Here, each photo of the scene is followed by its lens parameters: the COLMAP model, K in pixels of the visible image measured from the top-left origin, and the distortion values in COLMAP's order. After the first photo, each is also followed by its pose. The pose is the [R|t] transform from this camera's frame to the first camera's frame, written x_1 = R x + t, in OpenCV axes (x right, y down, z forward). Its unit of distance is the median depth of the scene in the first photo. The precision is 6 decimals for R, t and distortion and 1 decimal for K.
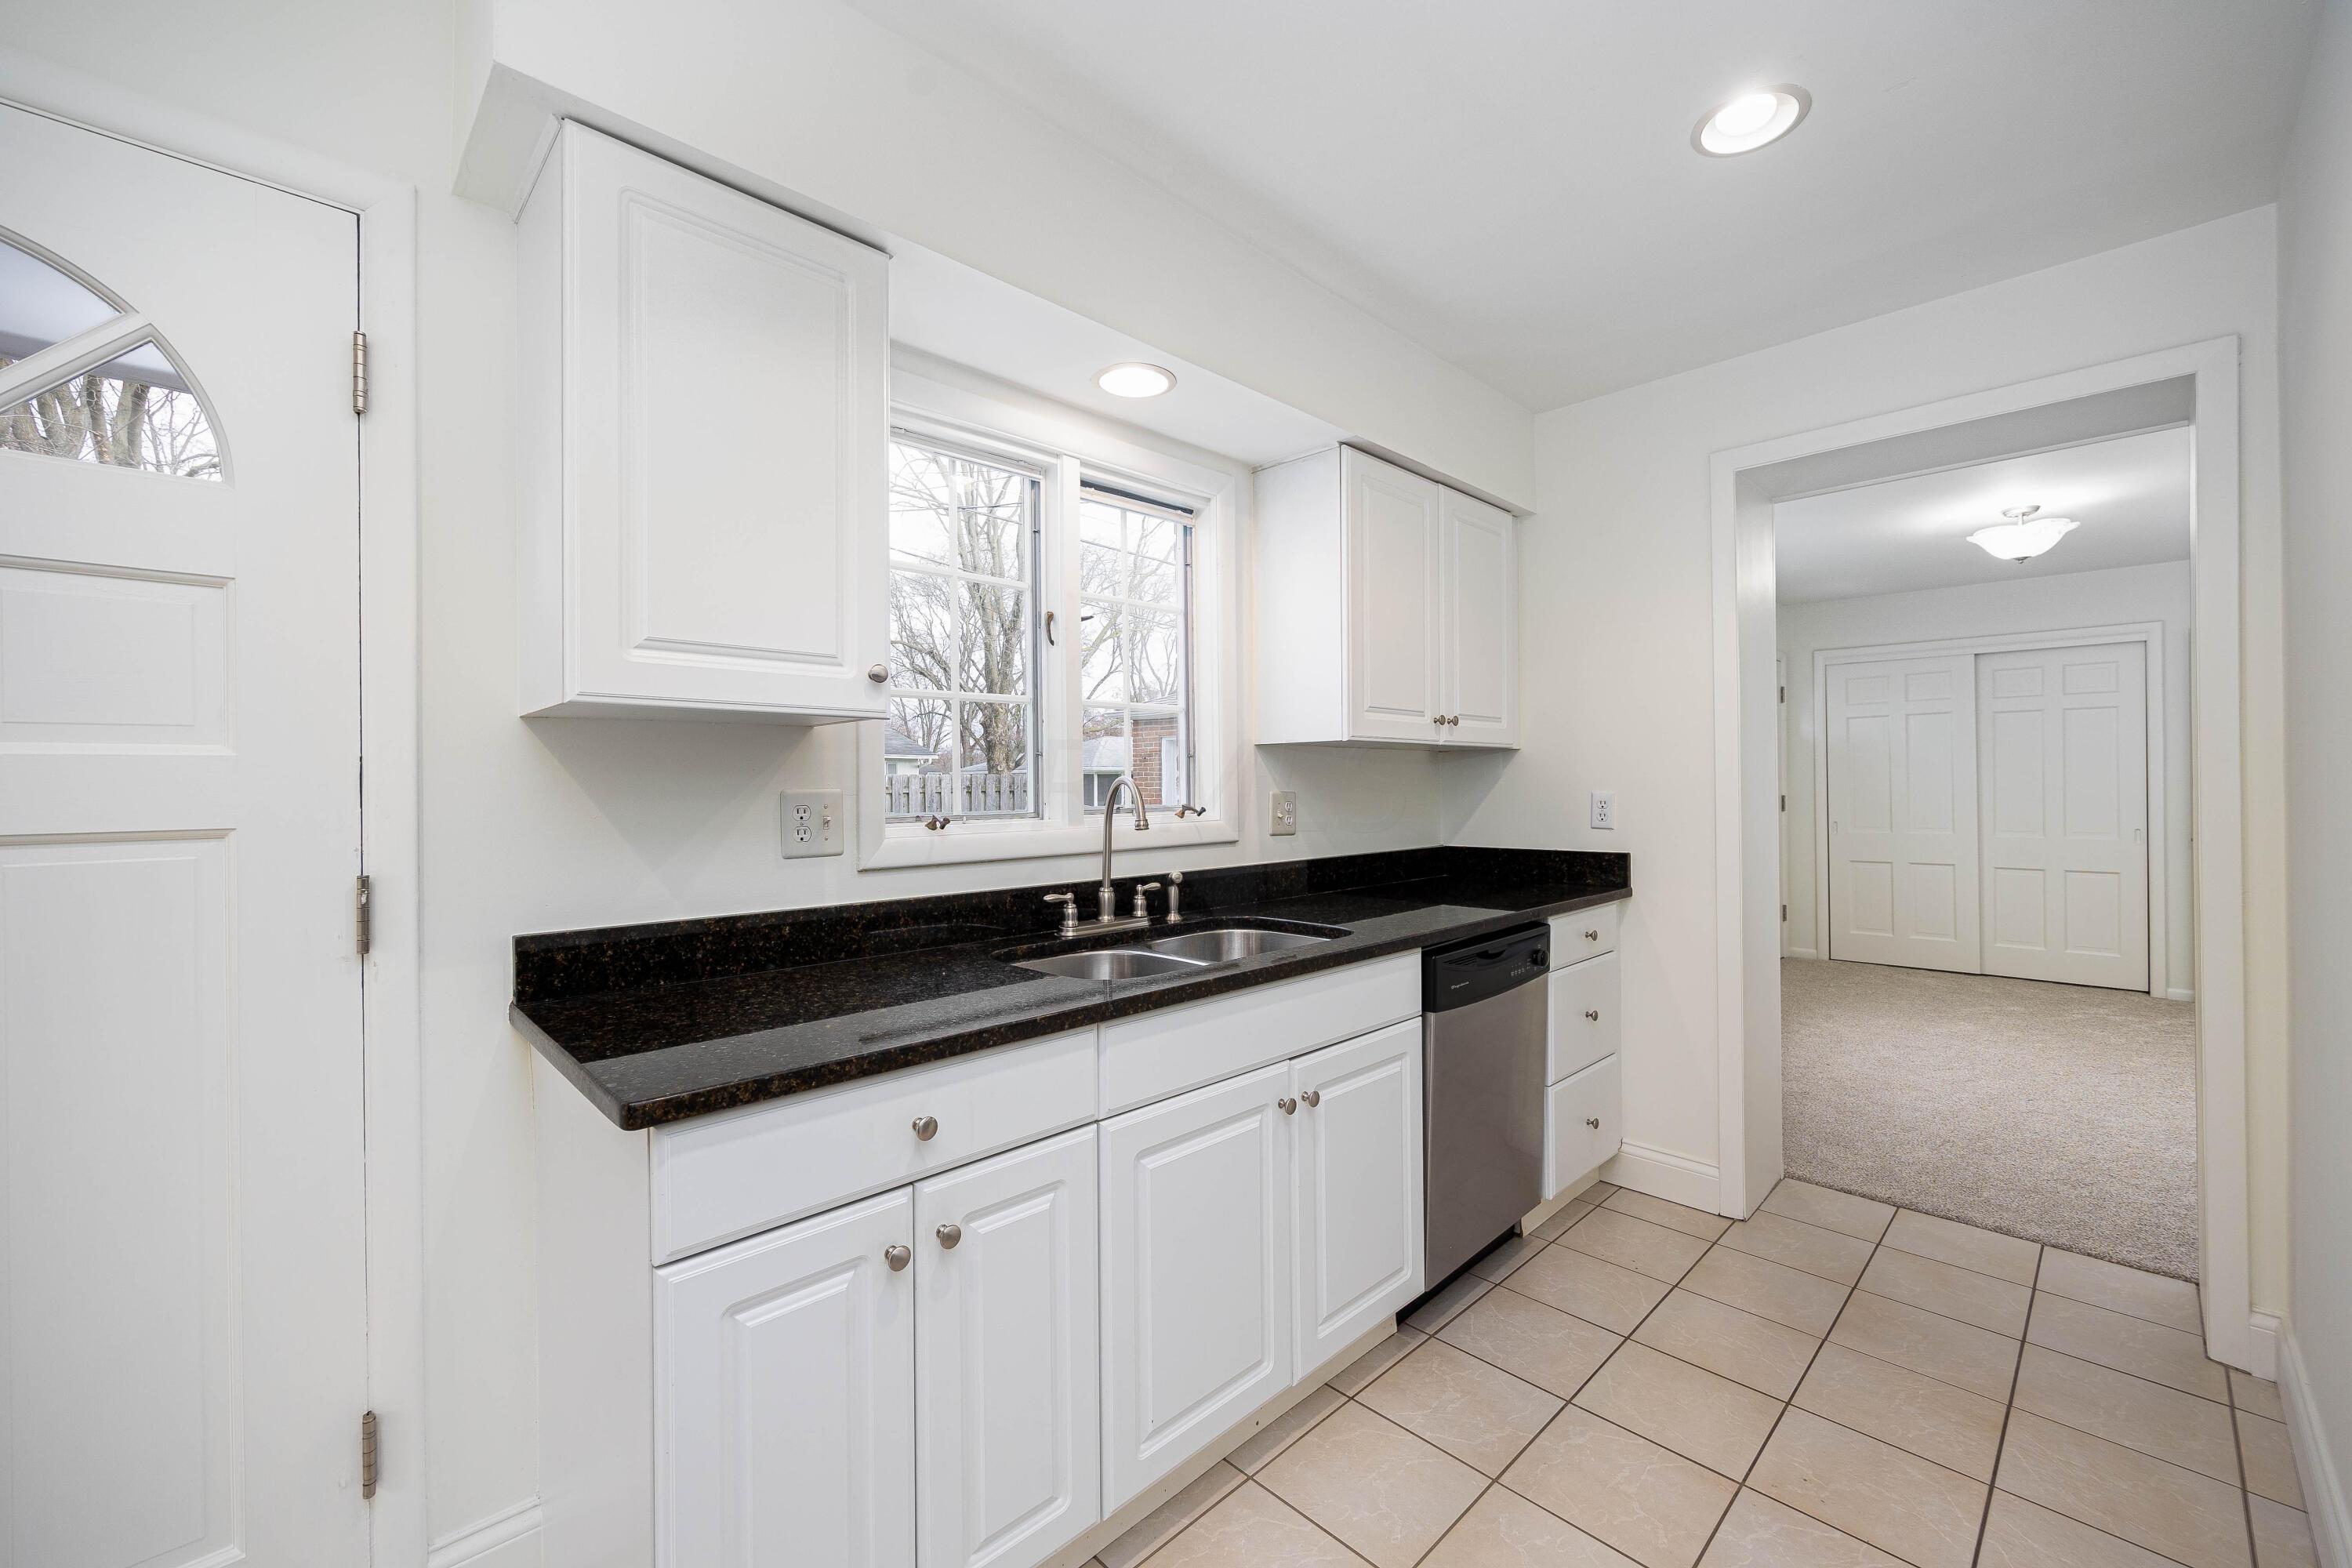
lens RADIAL K [[935.7, 0, 1158.9], [0, 935.7, 786.7], [0, 0, 1]] dist [-0.007816, 0.001716]
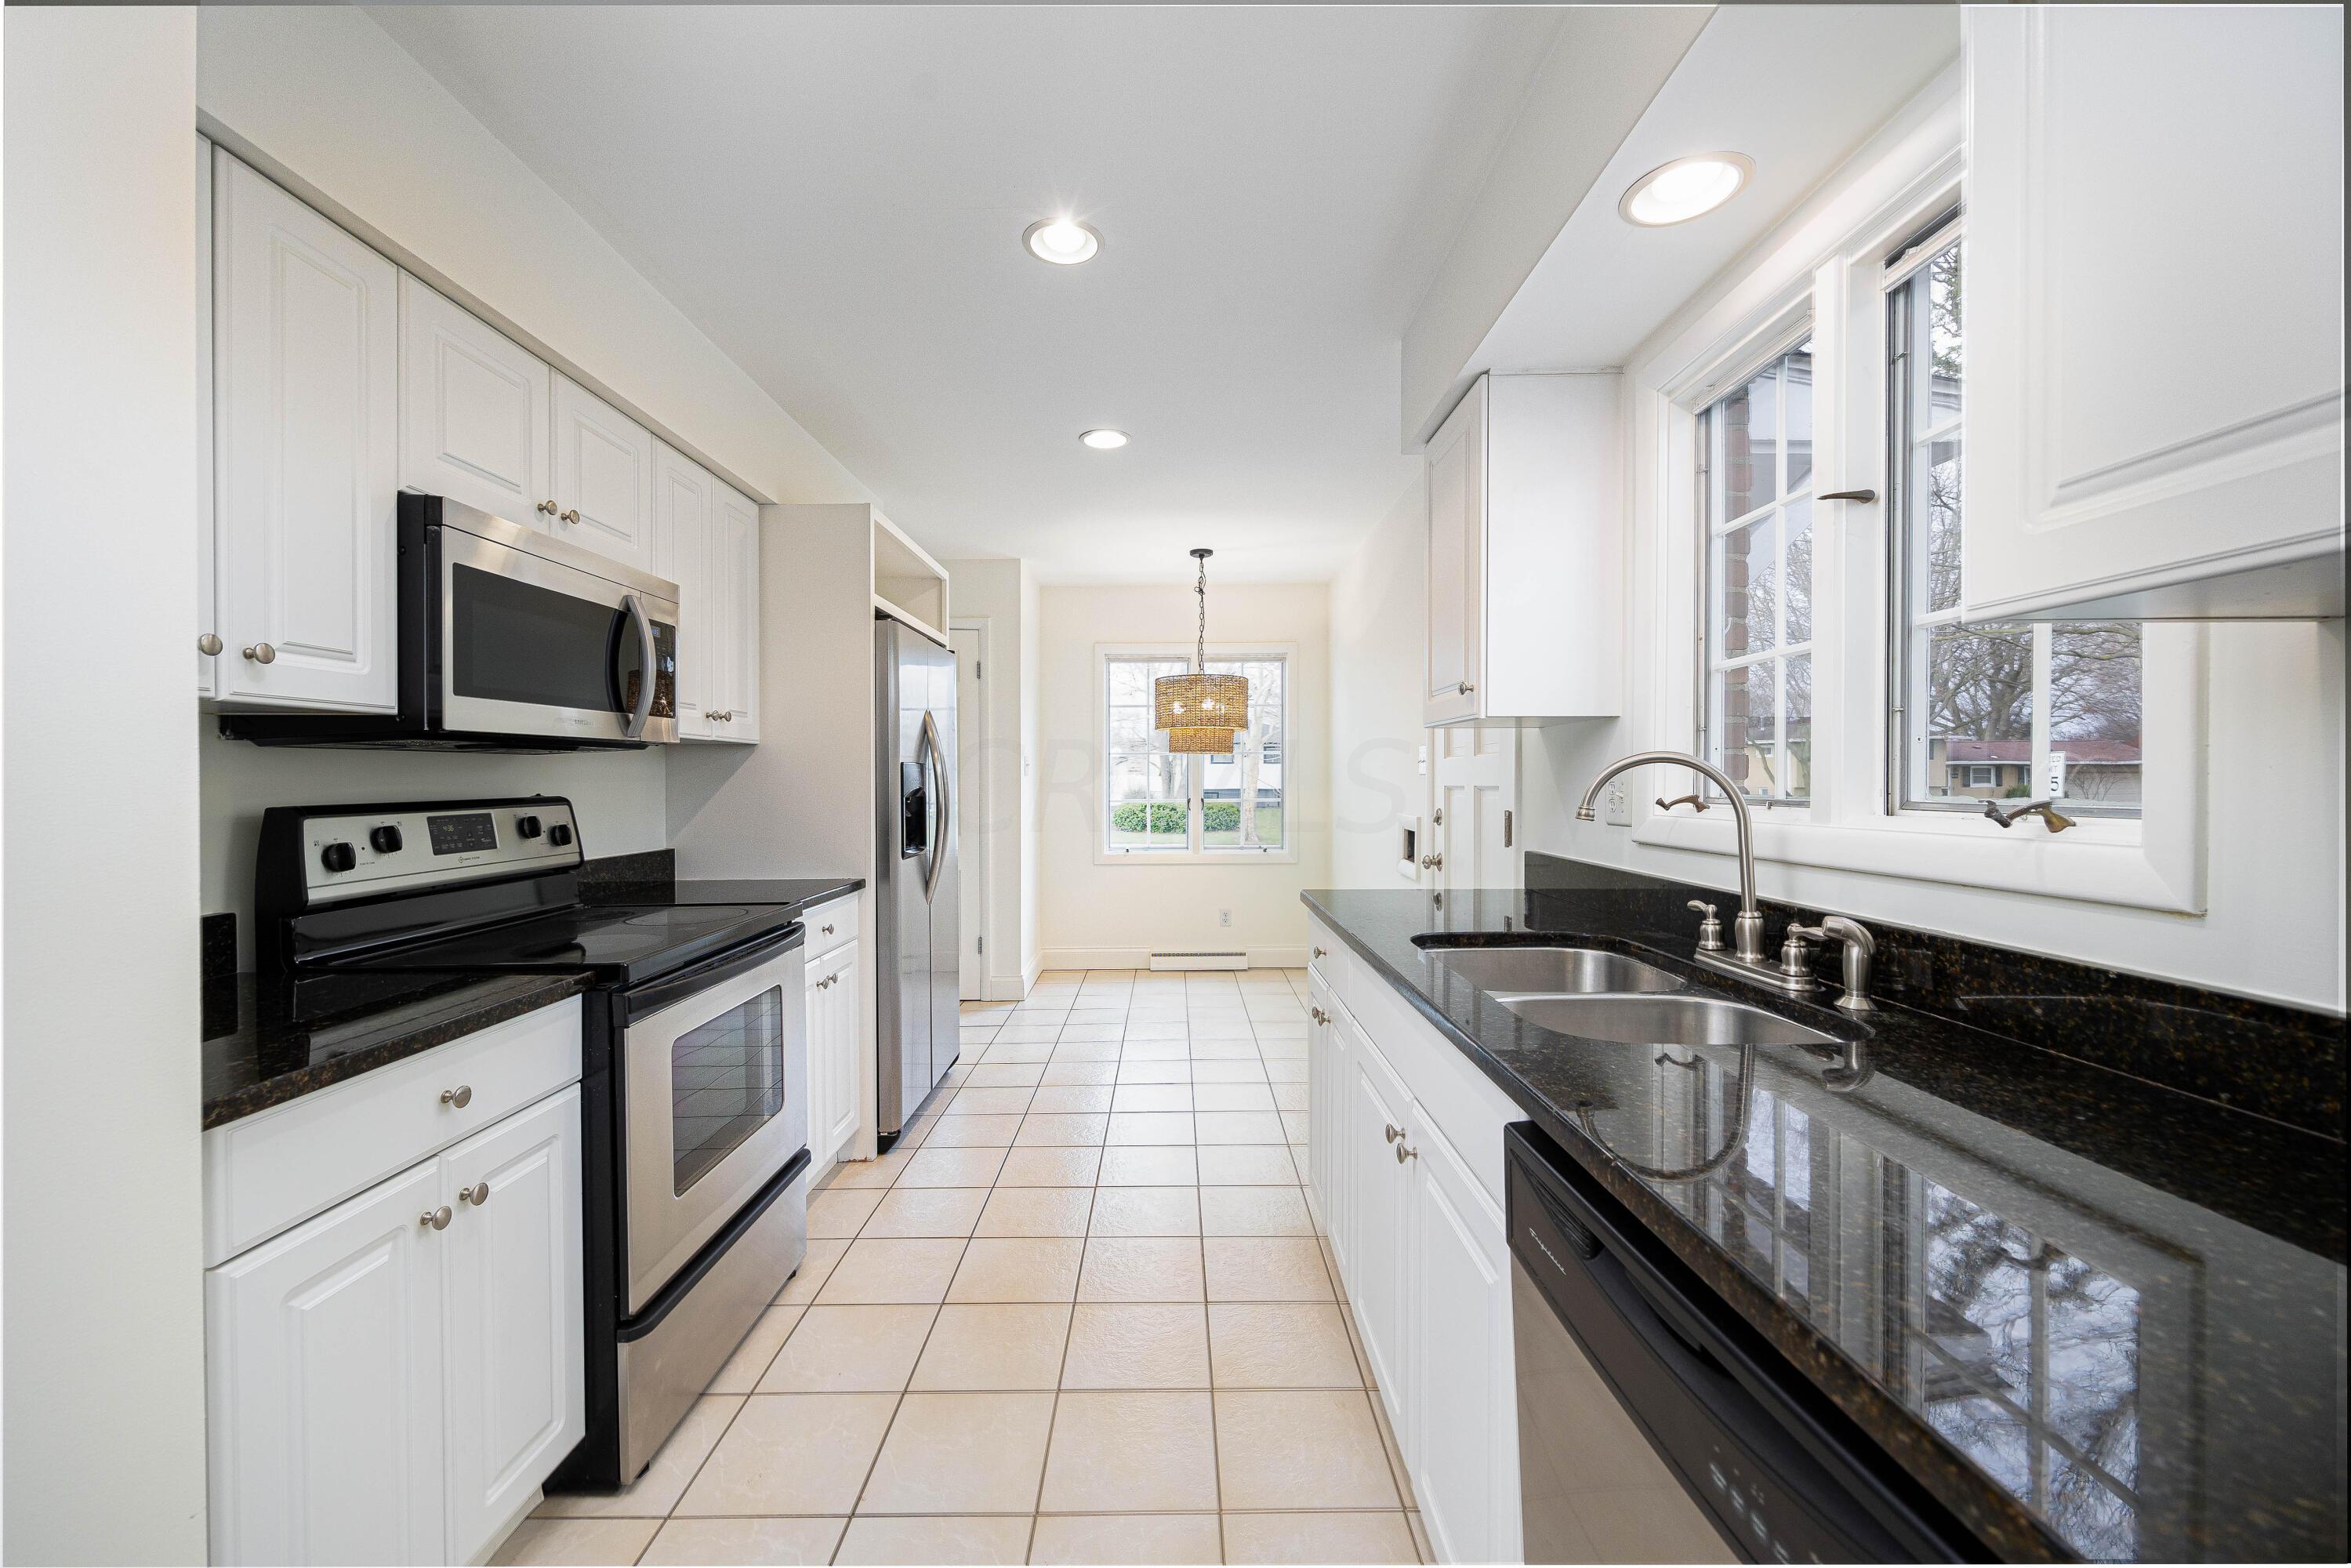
lens RADIAL K [[935.3, 0, 1170.4], [0, 935.3, 782.1], [0, 0, 1]] dist [-0.007816, 0.001716]
pose [[-0.693893, 0.012730, -0.719966, 0.756227], [0.009316, 0.999919, 0.008702, 0.002863], [0.720018, -0.000669, -0.693955, 1.209273]]
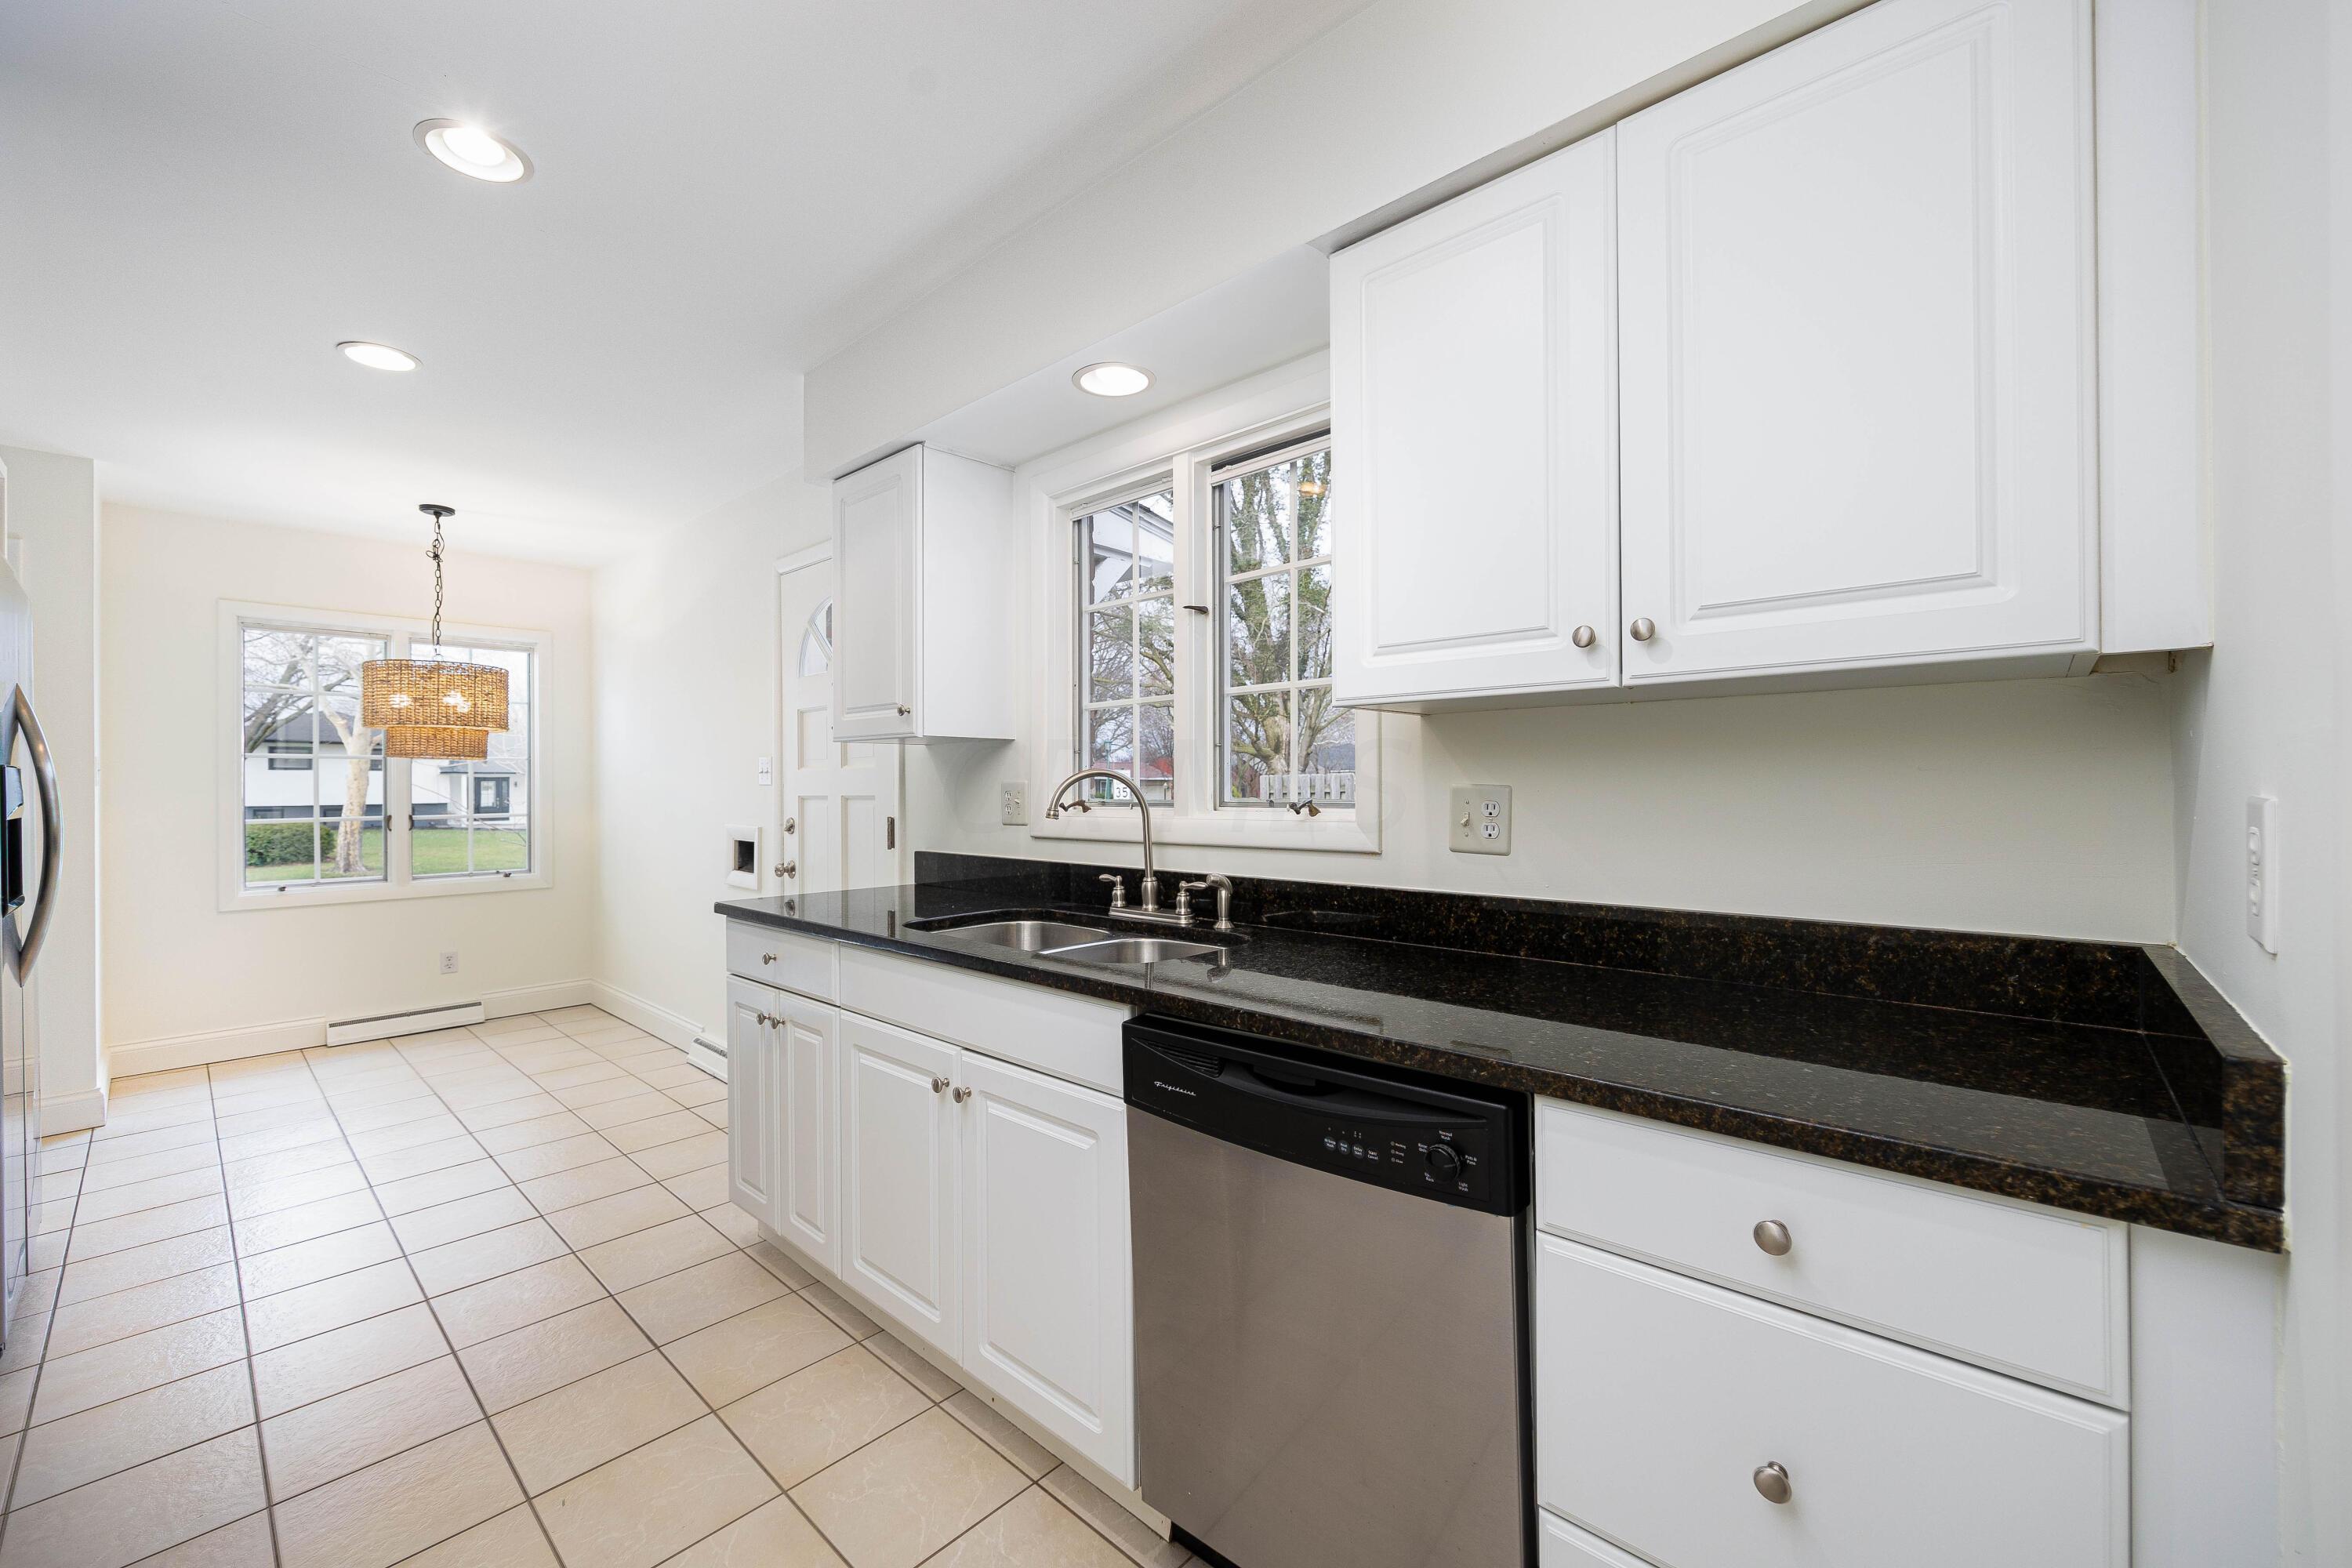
lens RADIAL K [[935.7, 0, 1180.9], [0, 935.7, 783.2], [0, 0, 1]] dist [-0.007816, 0.001716]
pose [[0.062907, 0.004629, -0.998009, 0.998061], [0.005289, 0.999974, 0.004972, -0.000167], [0.998005, -0.005591, 0.062881, 1.003437]]
